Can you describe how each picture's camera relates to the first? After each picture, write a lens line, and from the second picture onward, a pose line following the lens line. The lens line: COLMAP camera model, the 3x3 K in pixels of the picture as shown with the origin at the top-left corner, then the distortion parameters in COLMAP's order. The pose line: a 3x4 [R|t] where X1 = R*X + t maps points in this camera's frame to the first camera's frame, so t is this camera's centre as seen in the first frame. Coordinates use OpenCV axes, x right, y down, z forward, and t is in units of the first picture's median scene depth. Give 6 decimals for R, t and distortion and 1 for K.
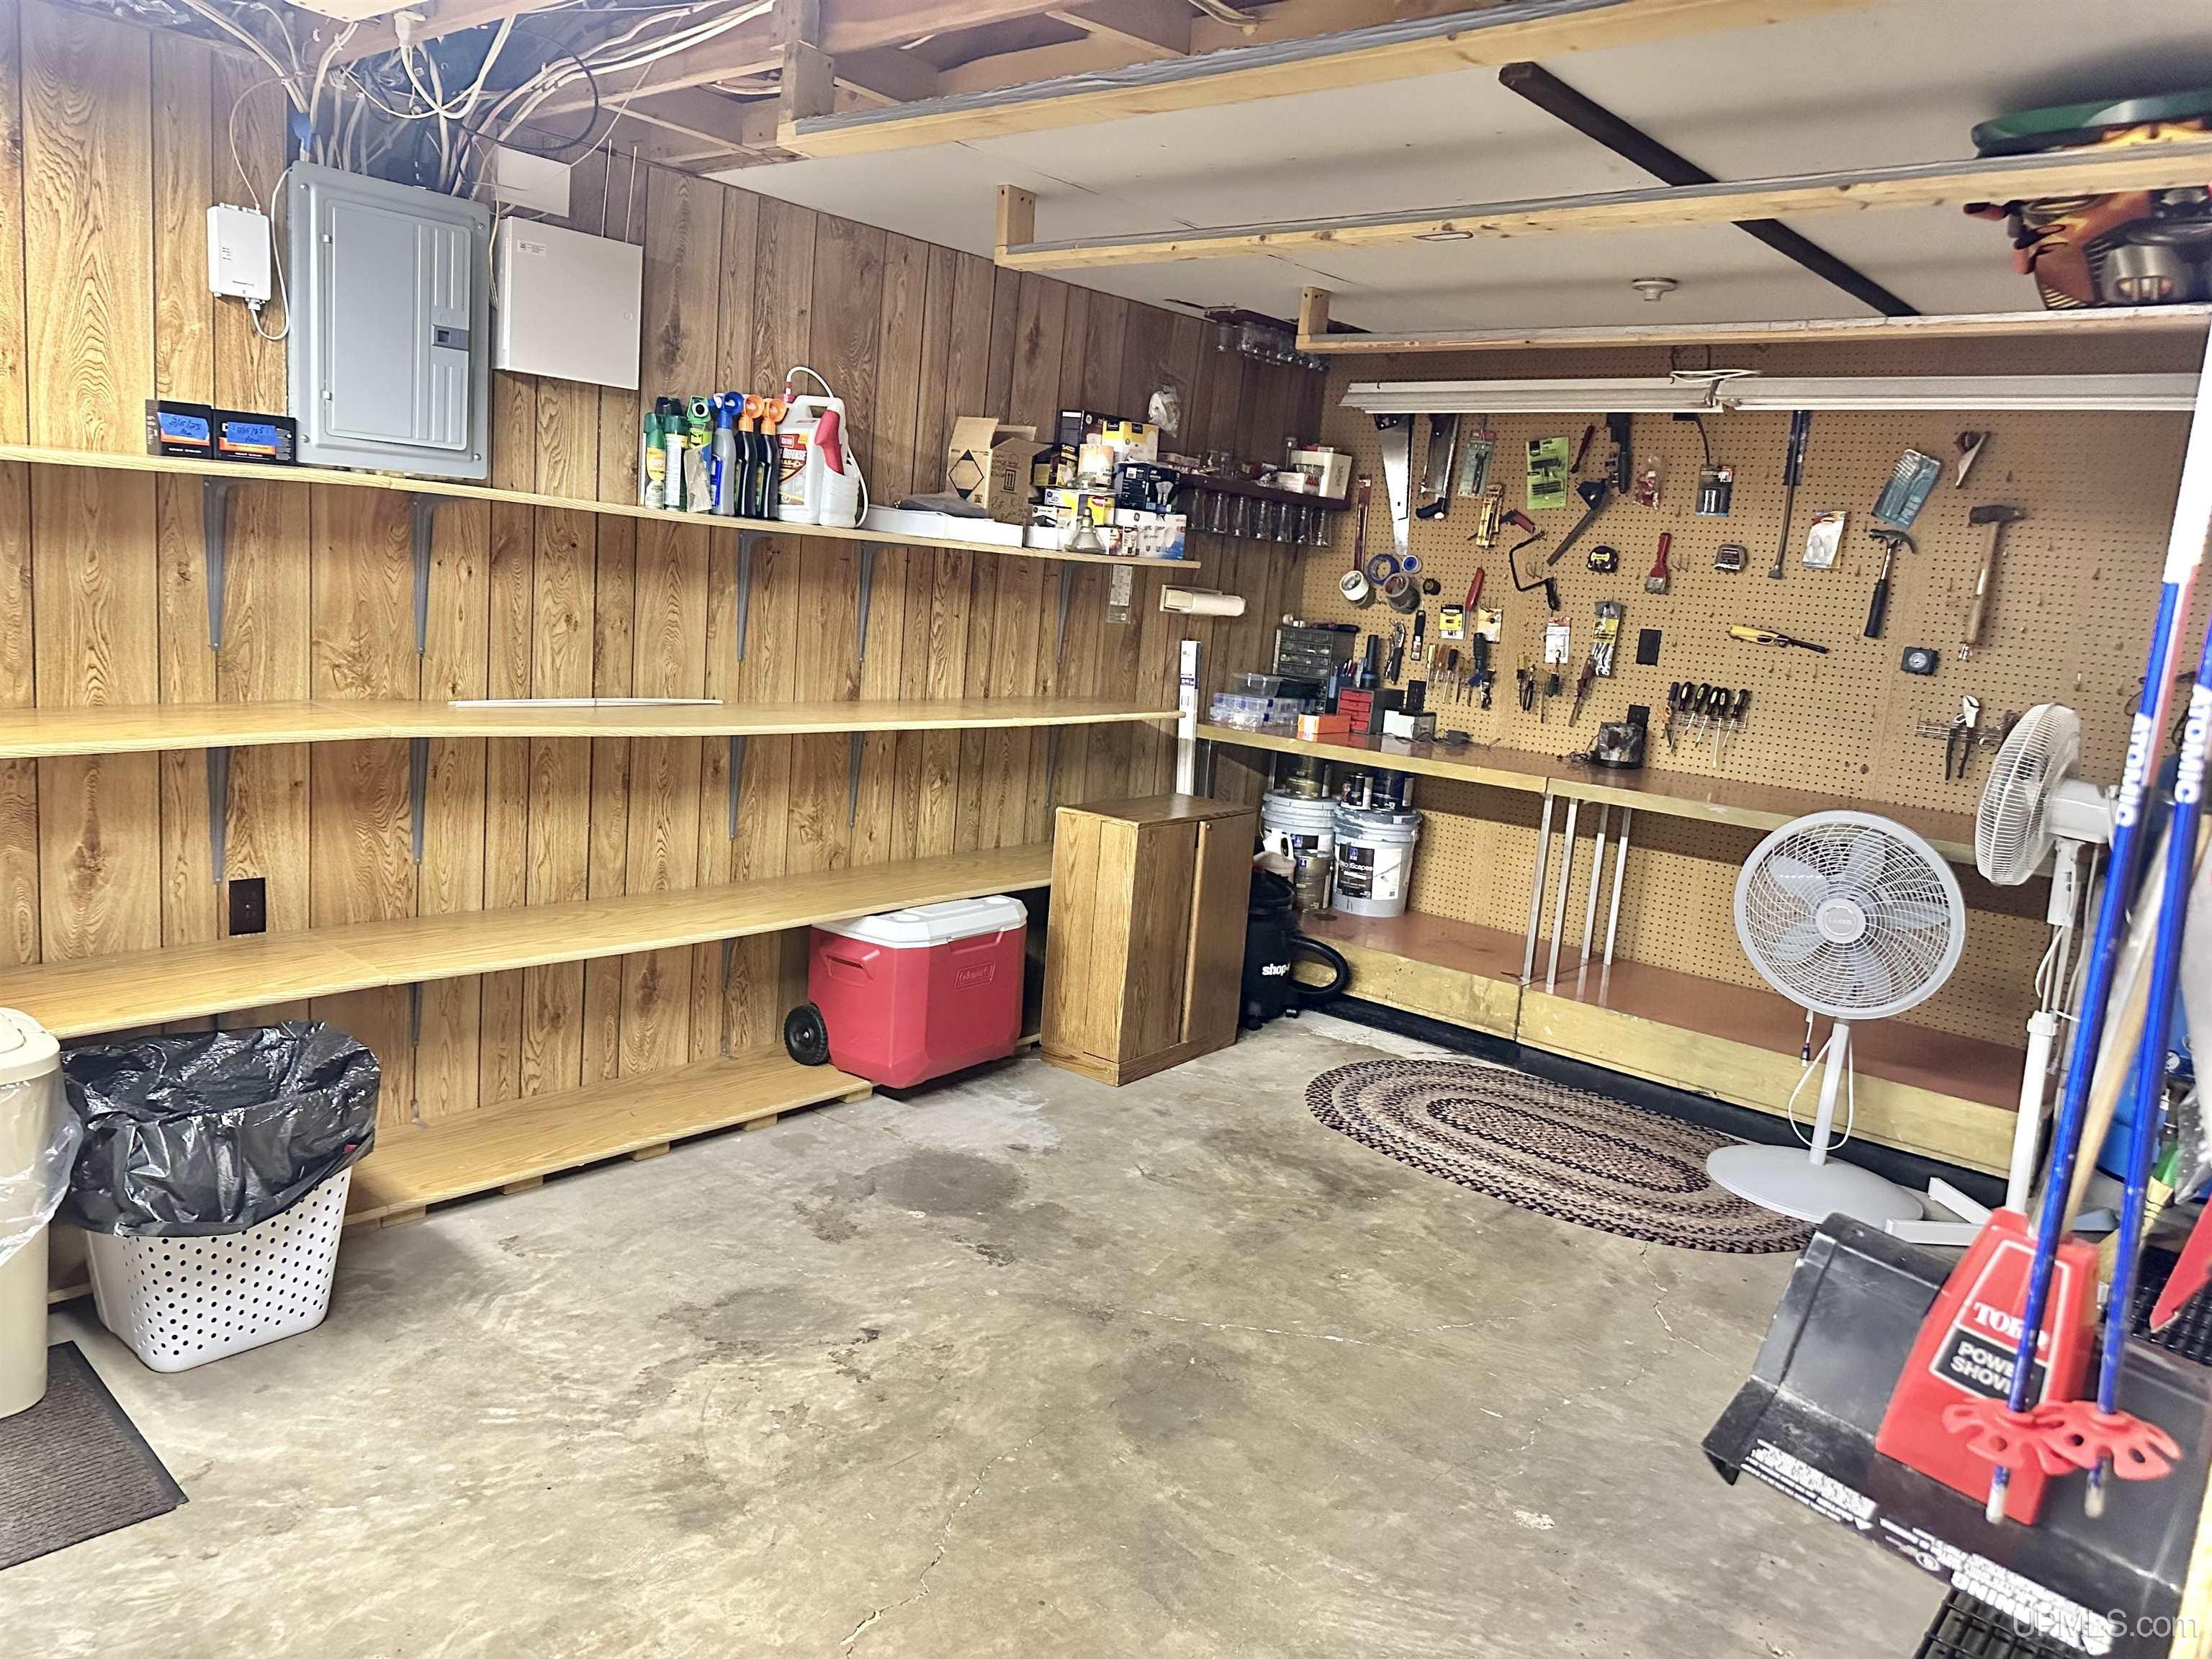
lens RADIAL K [[1560.9, 0, 1108.4], [0, 1560.9, 819.6], [0, 0, 1]] dist [0.003248, -0.005272]
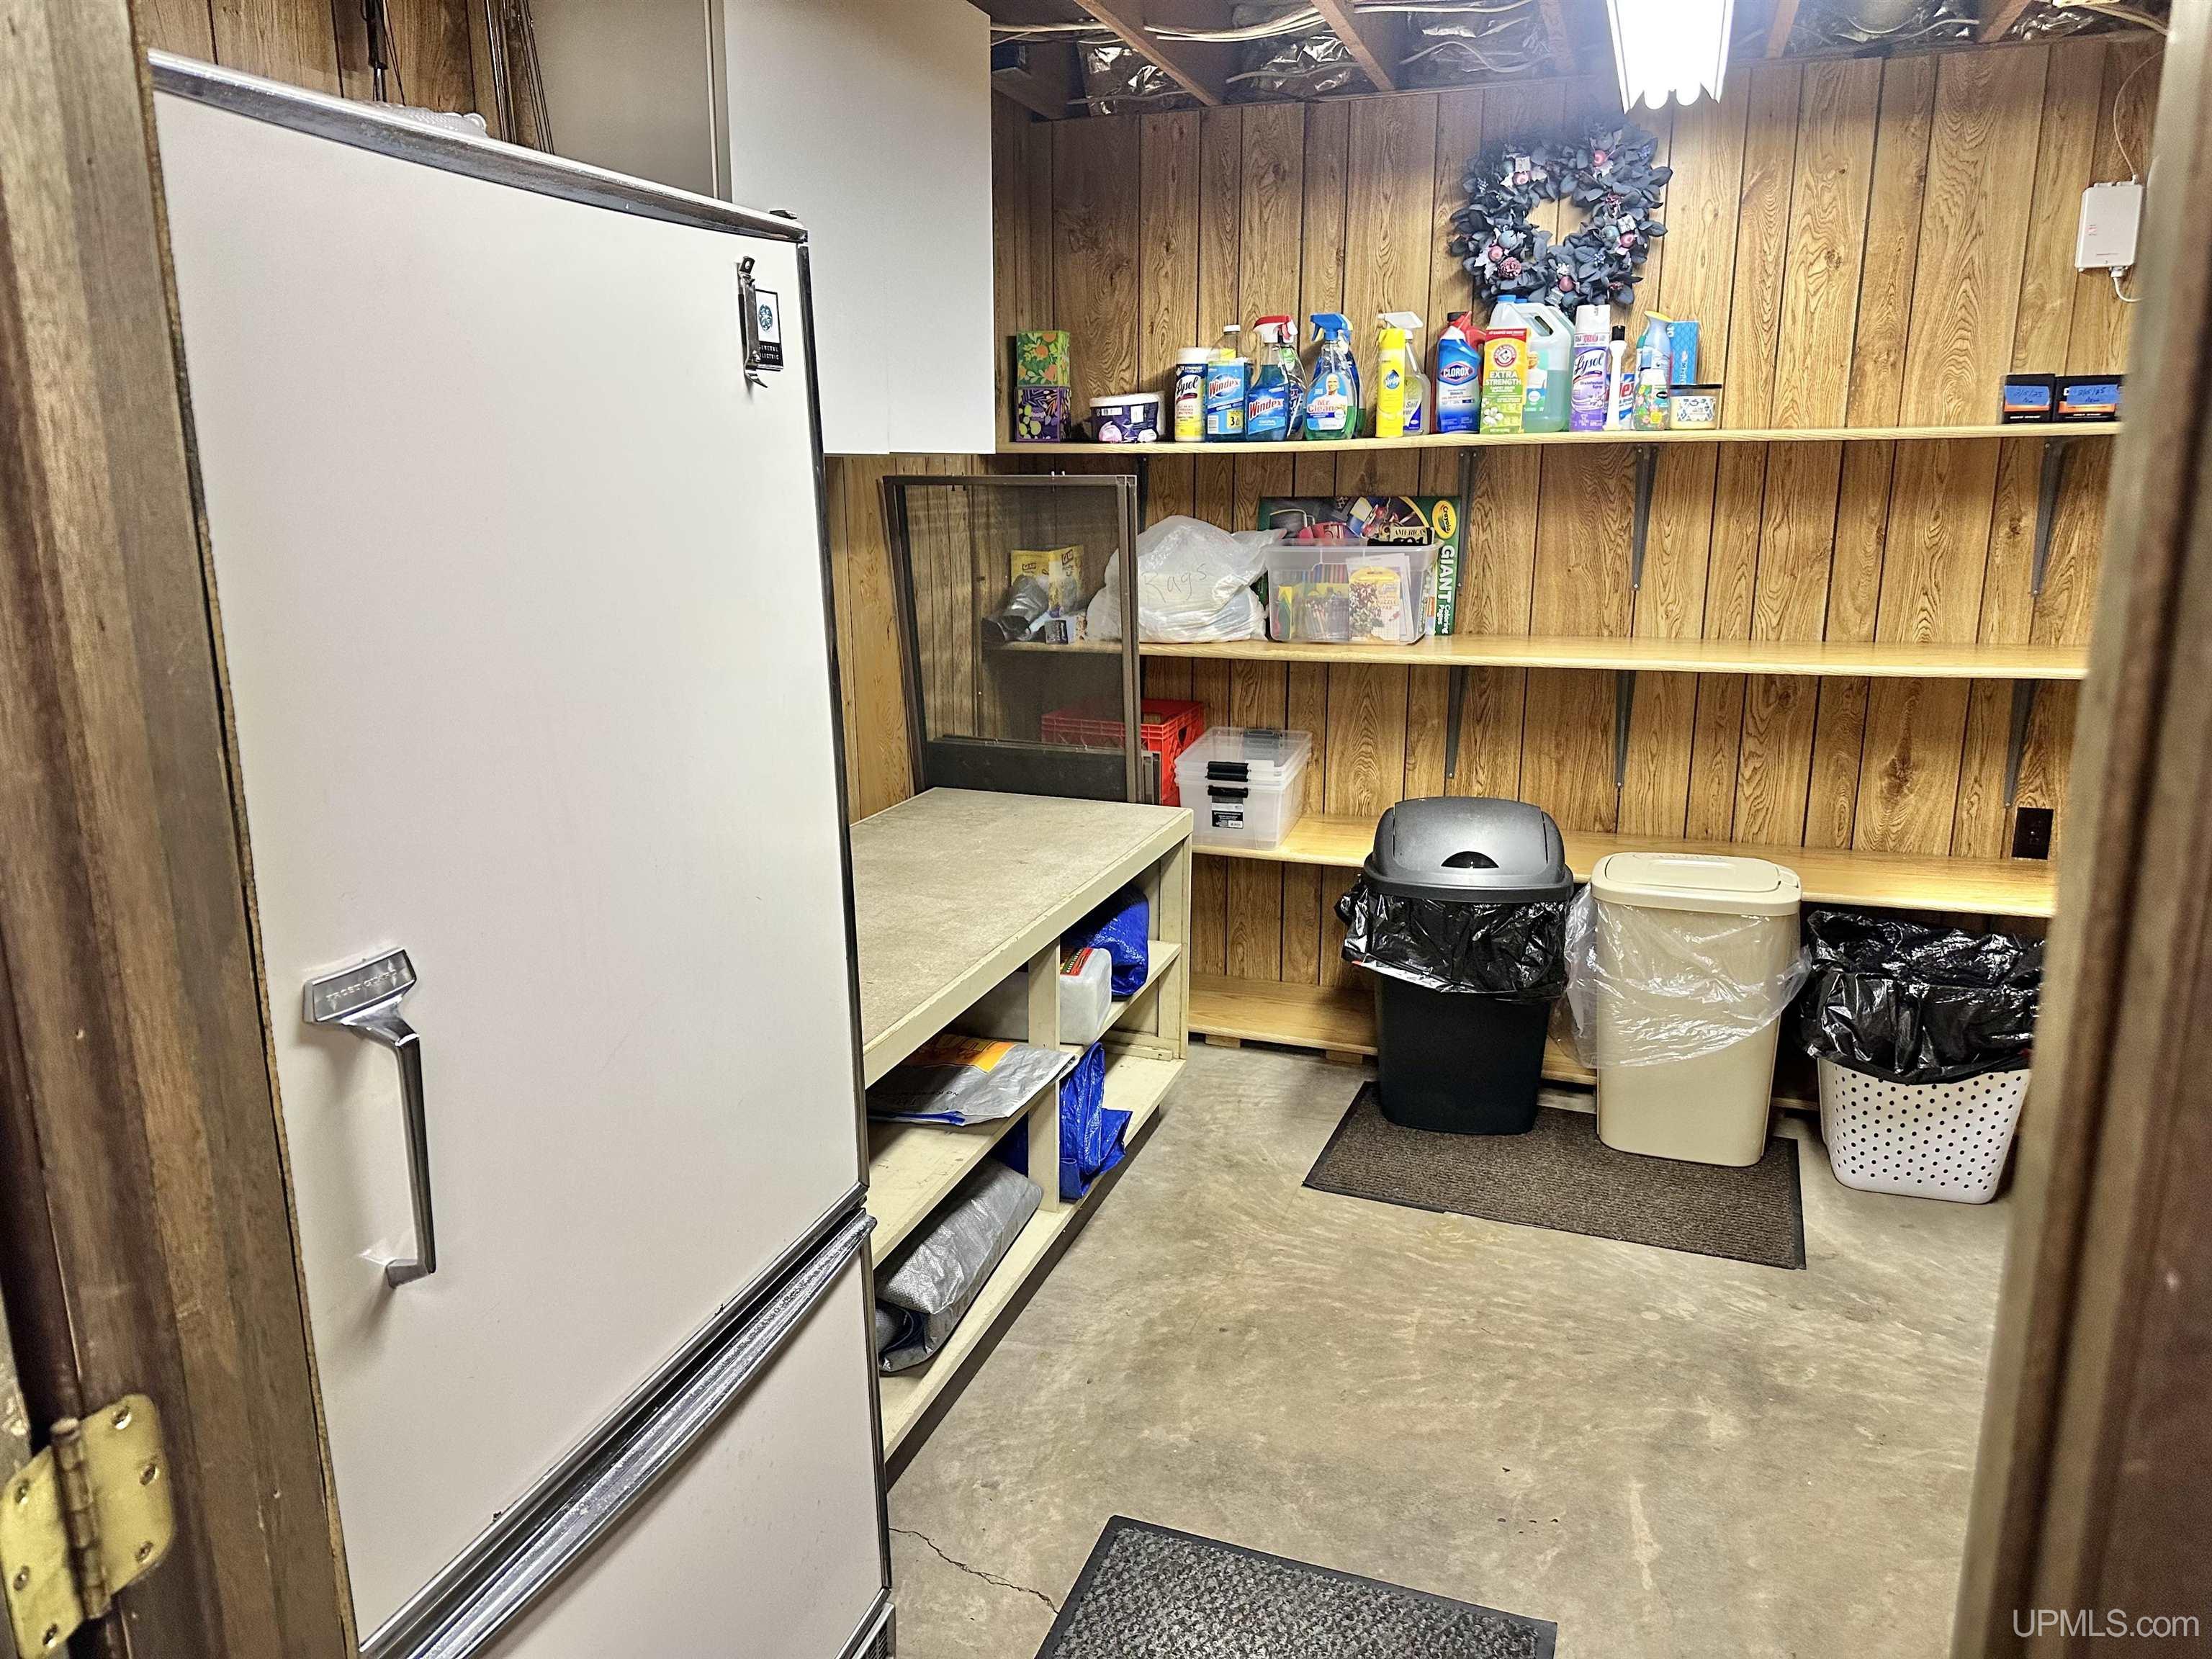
lens RADIAL K [[1560.9, 0, 1108.4], [0, 1560.9, 819.6], [0, 0, 1]] dist [0.003248, -0.005272]
pose [[0.361805, 0.128753, -0.923320, 0.250626], [-0.120854, 0.988537, 0.090490, 0.028773], [0.924387, 0.078847, 0.373218, -0.006976]]
